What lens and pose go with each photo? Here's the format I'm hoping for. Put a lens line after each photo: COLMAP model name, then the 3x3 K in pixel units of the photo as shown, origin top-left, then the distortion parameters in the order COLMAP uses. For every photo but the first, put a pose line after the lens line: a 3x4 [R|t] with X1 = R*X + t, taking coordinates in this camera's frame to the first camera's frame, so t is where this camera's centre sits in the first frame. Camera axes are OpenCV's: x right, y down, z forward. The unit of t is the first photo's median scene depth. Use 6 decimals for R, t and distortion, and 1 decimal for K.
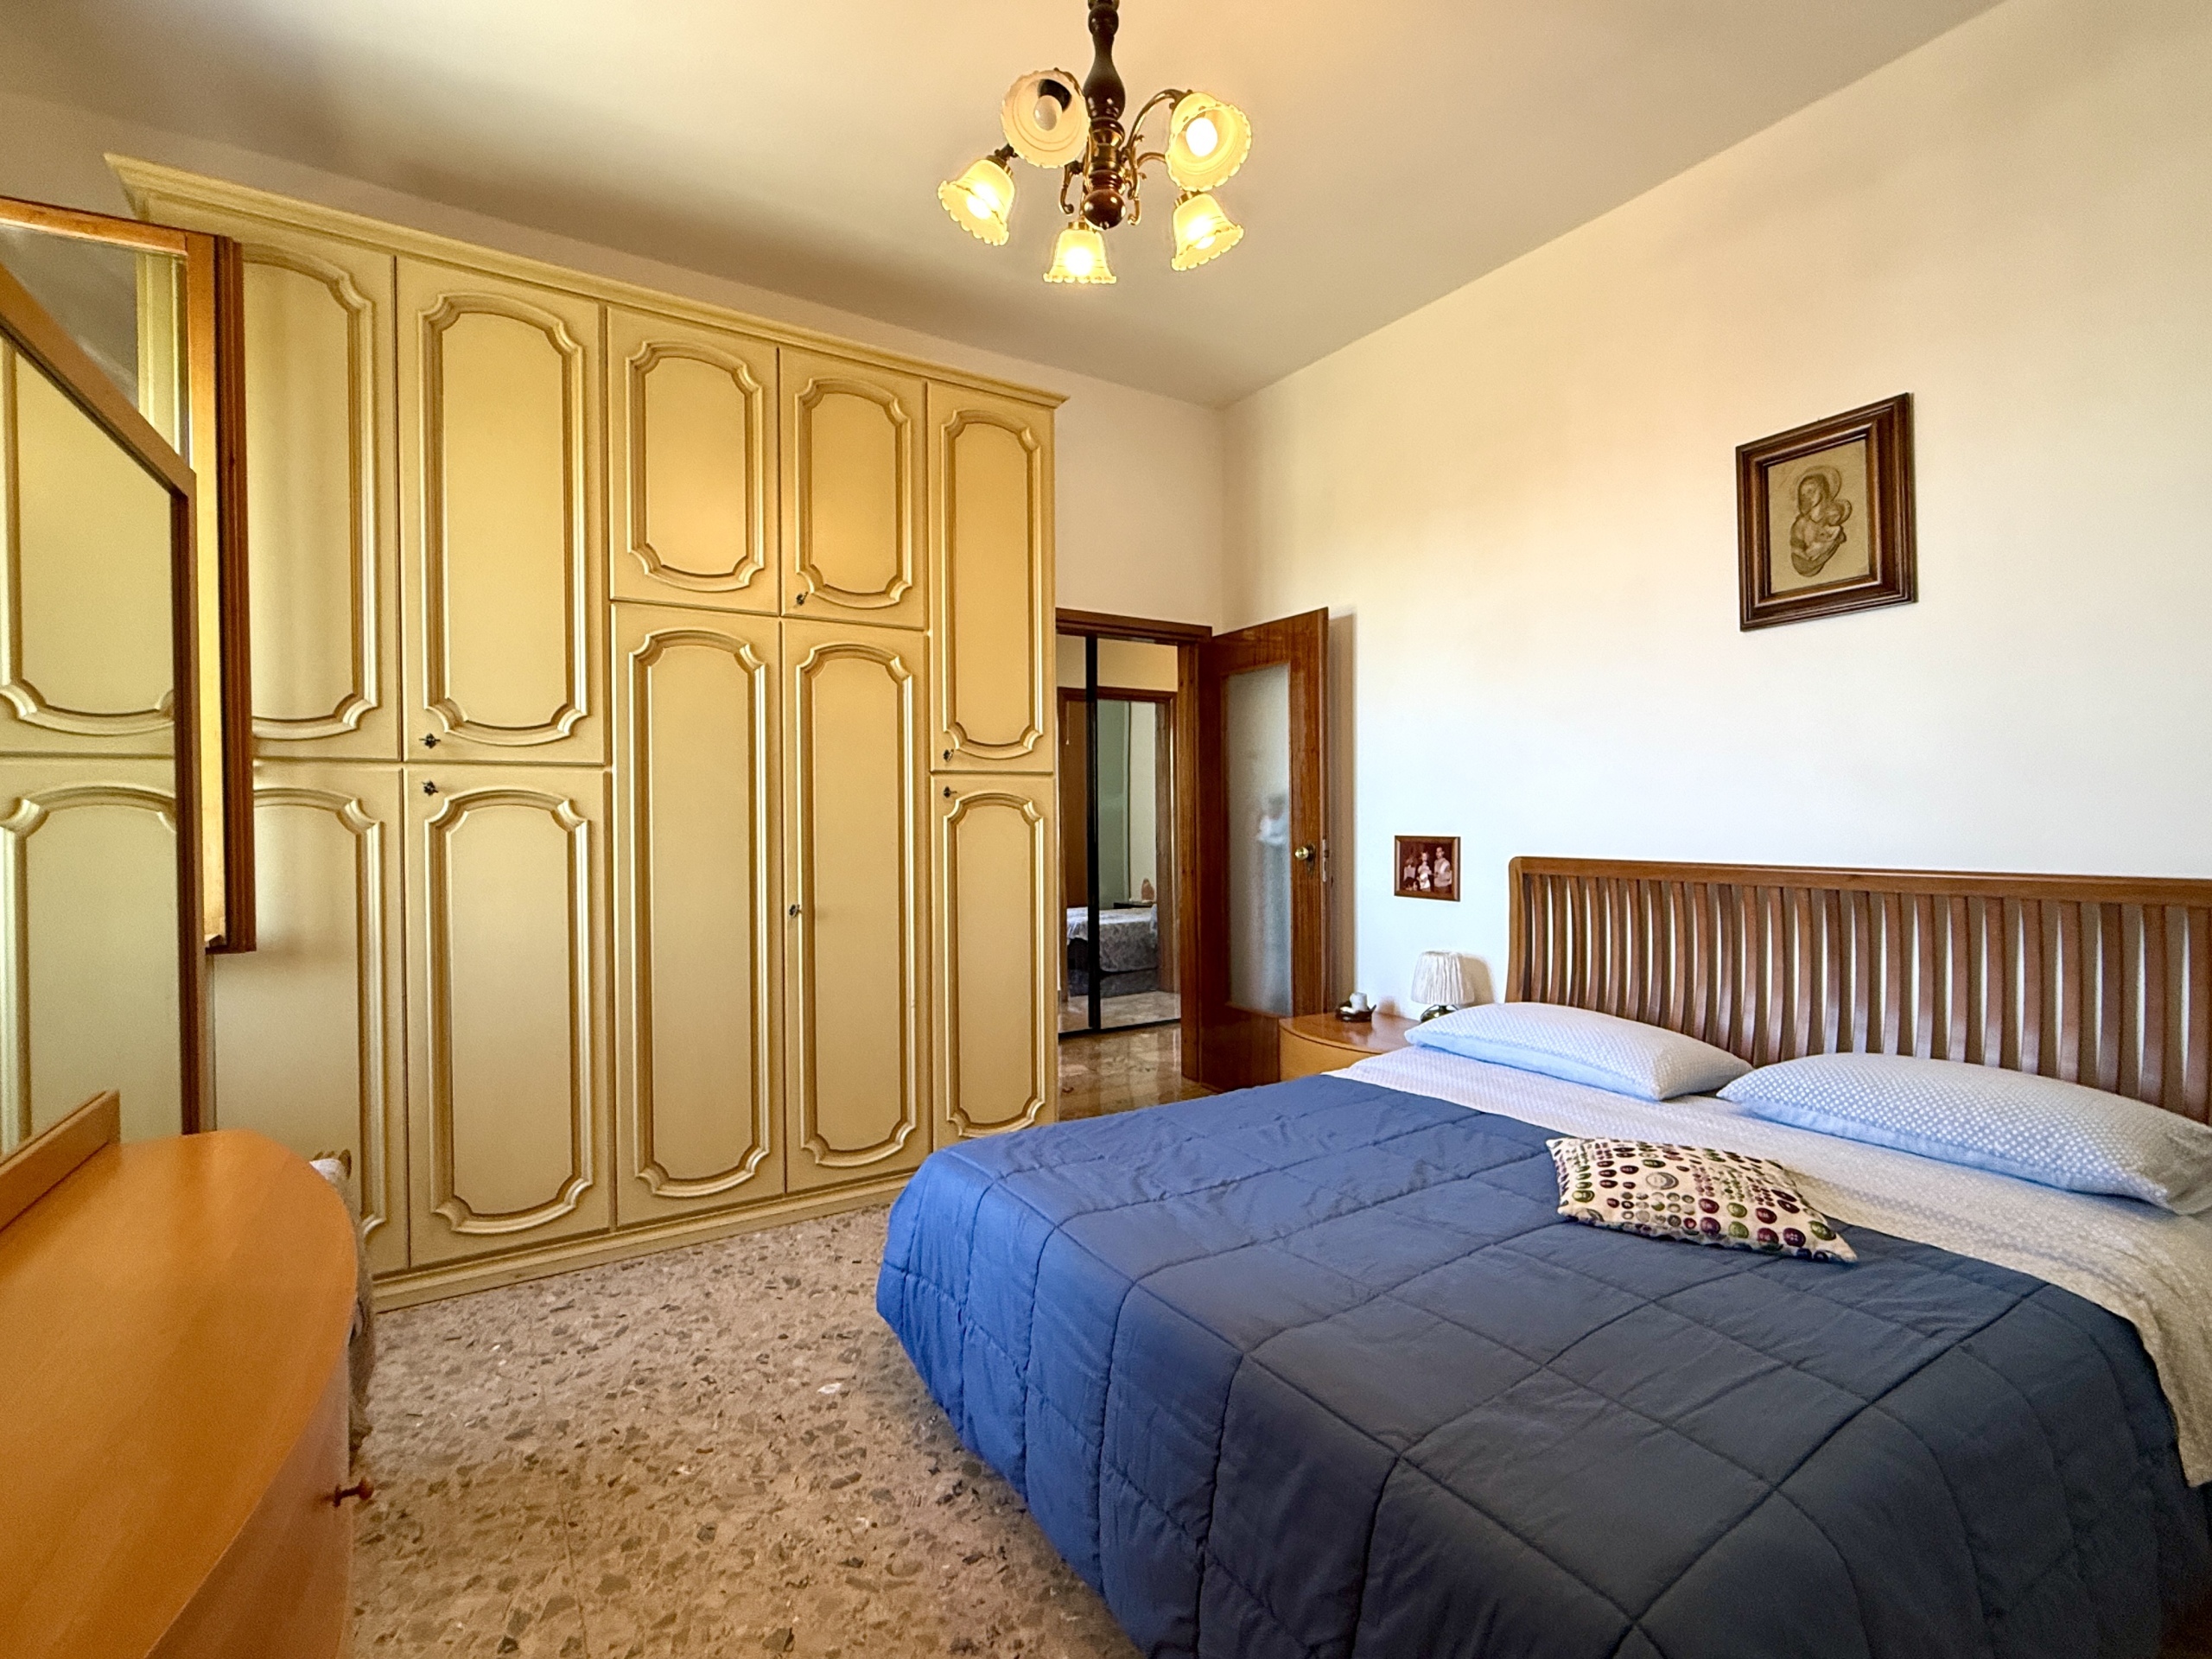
lens RADIAL K [[1046.8, 0, 1102.0], [0, 1046.8, 829.9], [0, 0, 1]] dist [0.000812, 0.000525]
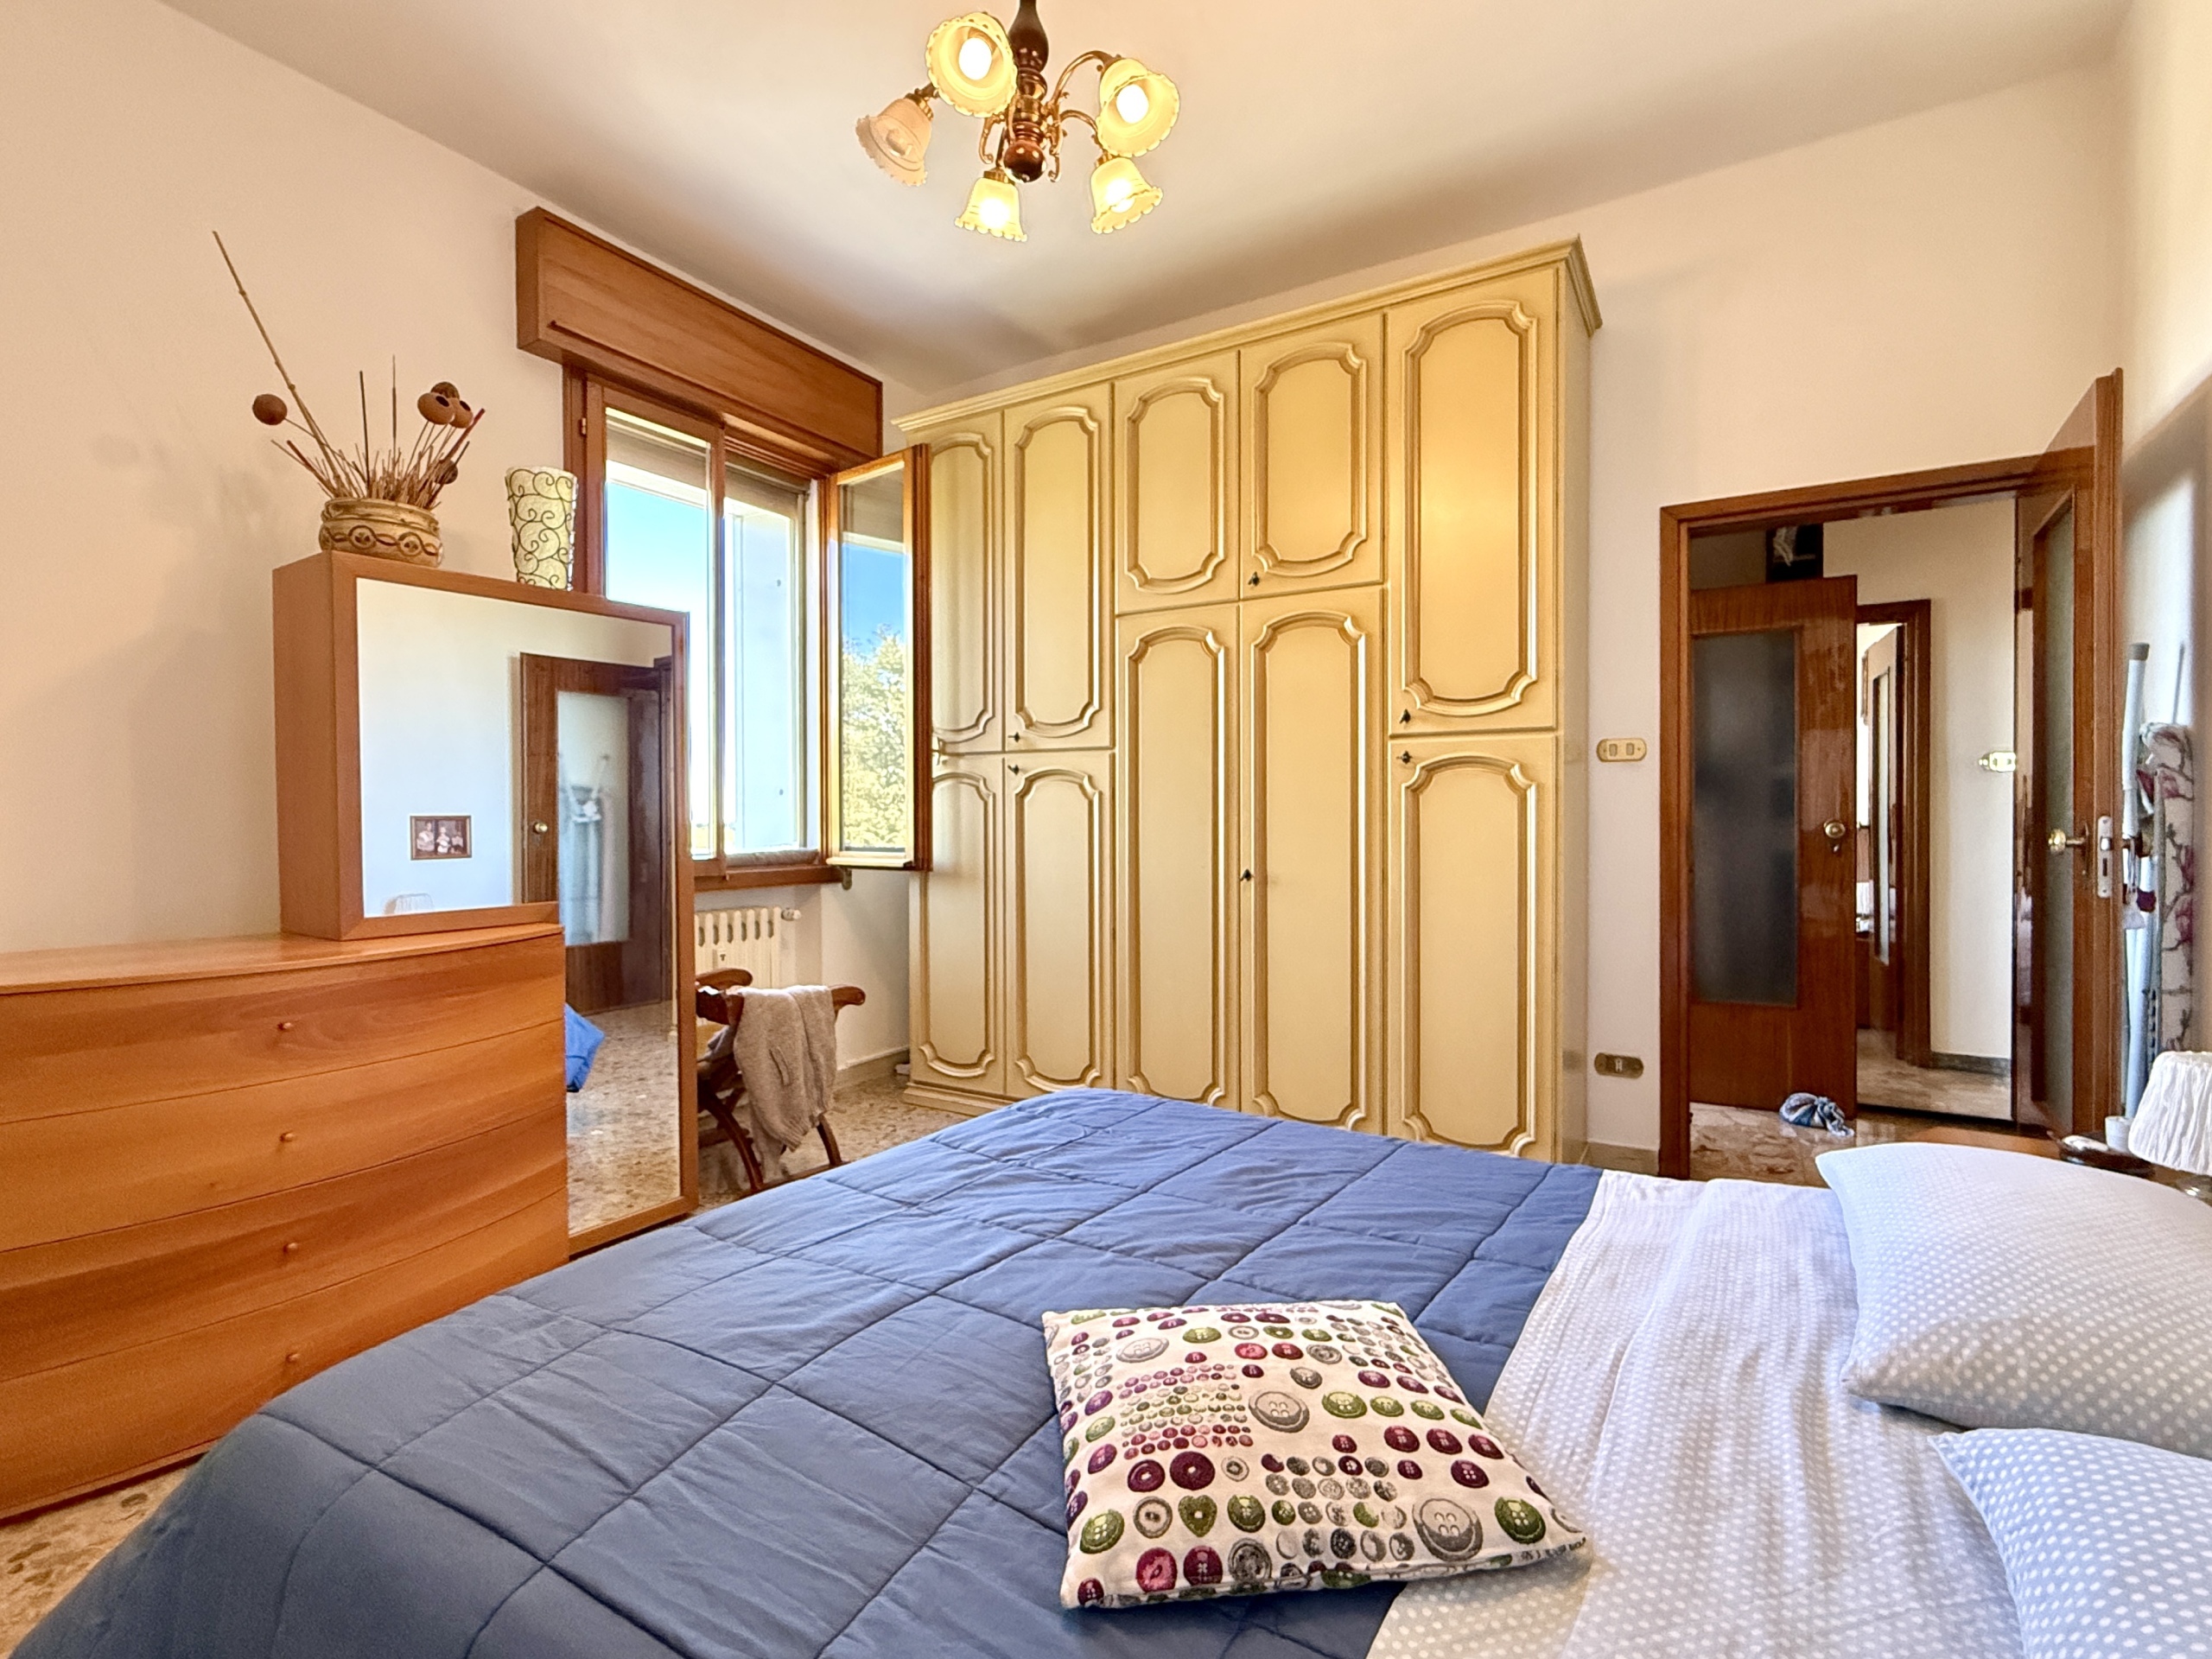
lens RADIAL K [[1018.5, 0, 1058.3], [0, 1018.5, 829.8], [0, 0, 1]] dist [-0.001118, 0.000021]
pose [[0.427789, 0.018905, -0.903681, 0.653010], [-0.011611, 0.999814, 0.015420, 0.020478], [0.903804, 0.003896, 0.427929, 0.449167]]
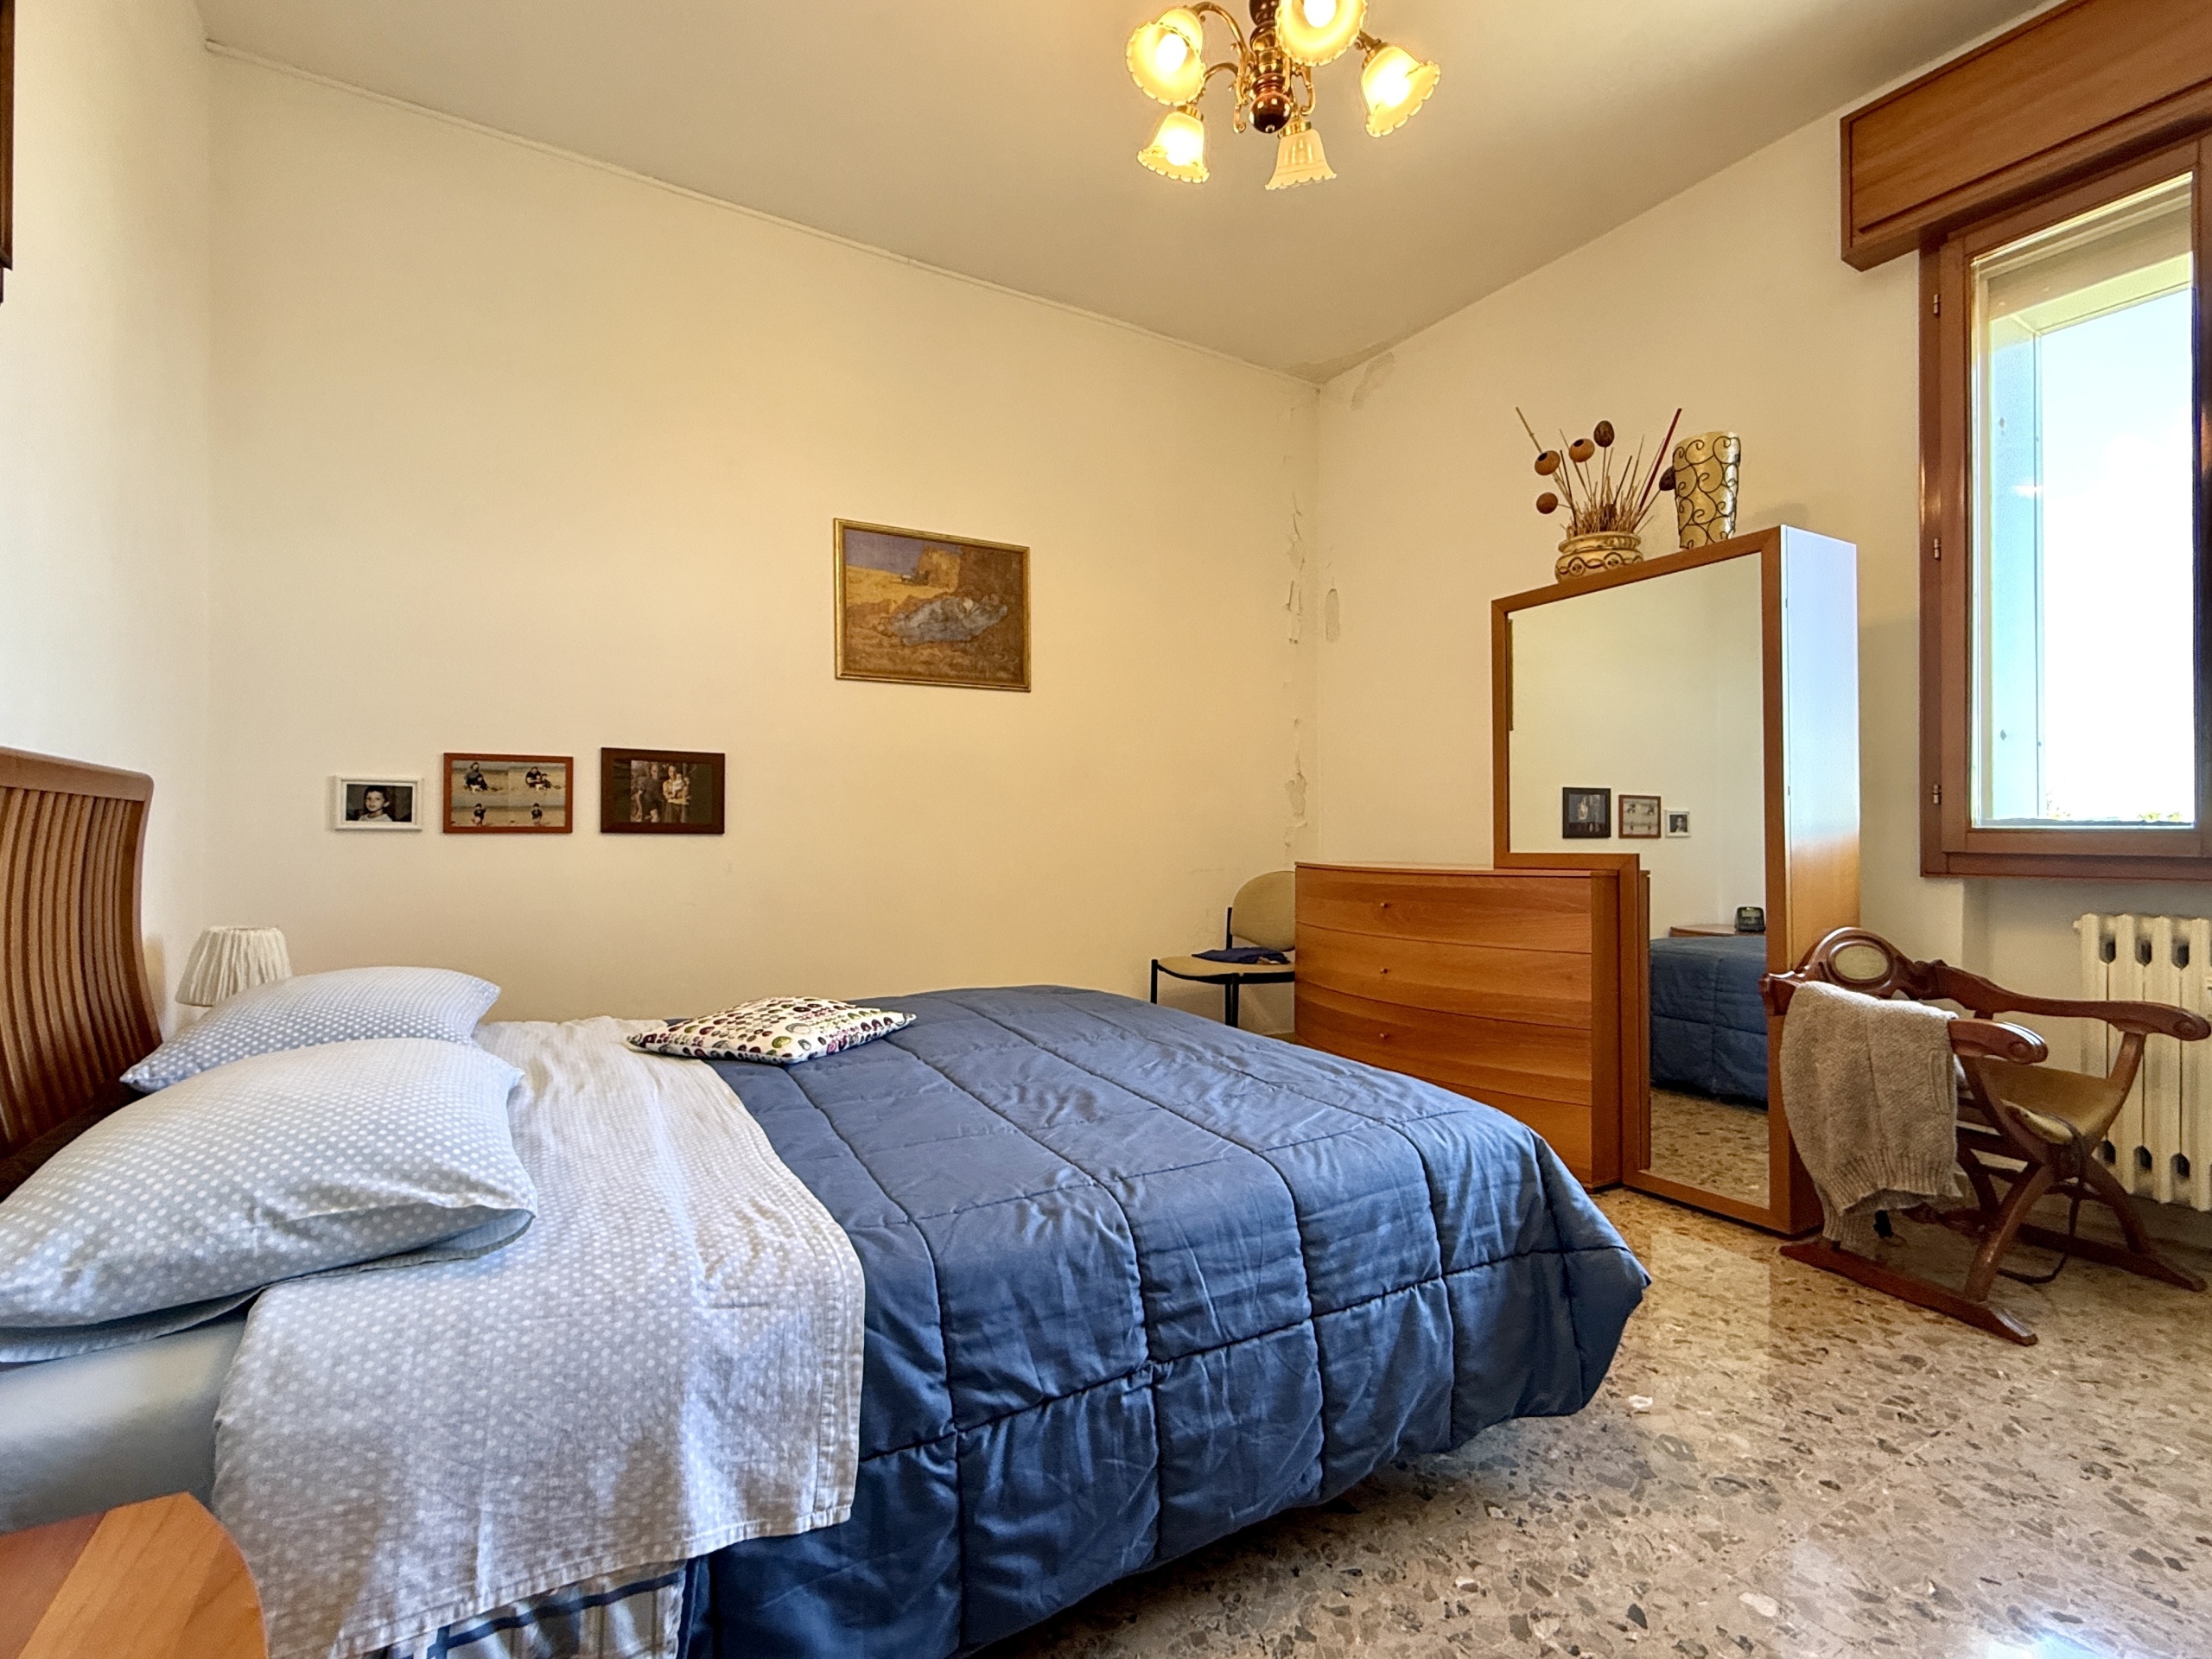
lens RADIAL K [[1046.8, 0, 1102.0], [0, 1046.8, 829.9], [0, 0, 1]] dist [0.000812, 0.000525]
pose [[-0.999600, 0.014722, 0.024153, 0.110034], [0.014739, 0.999891, 0.000547, 0.067455], [-0.024142, 0.000903, -0.999708, 1.493884]]
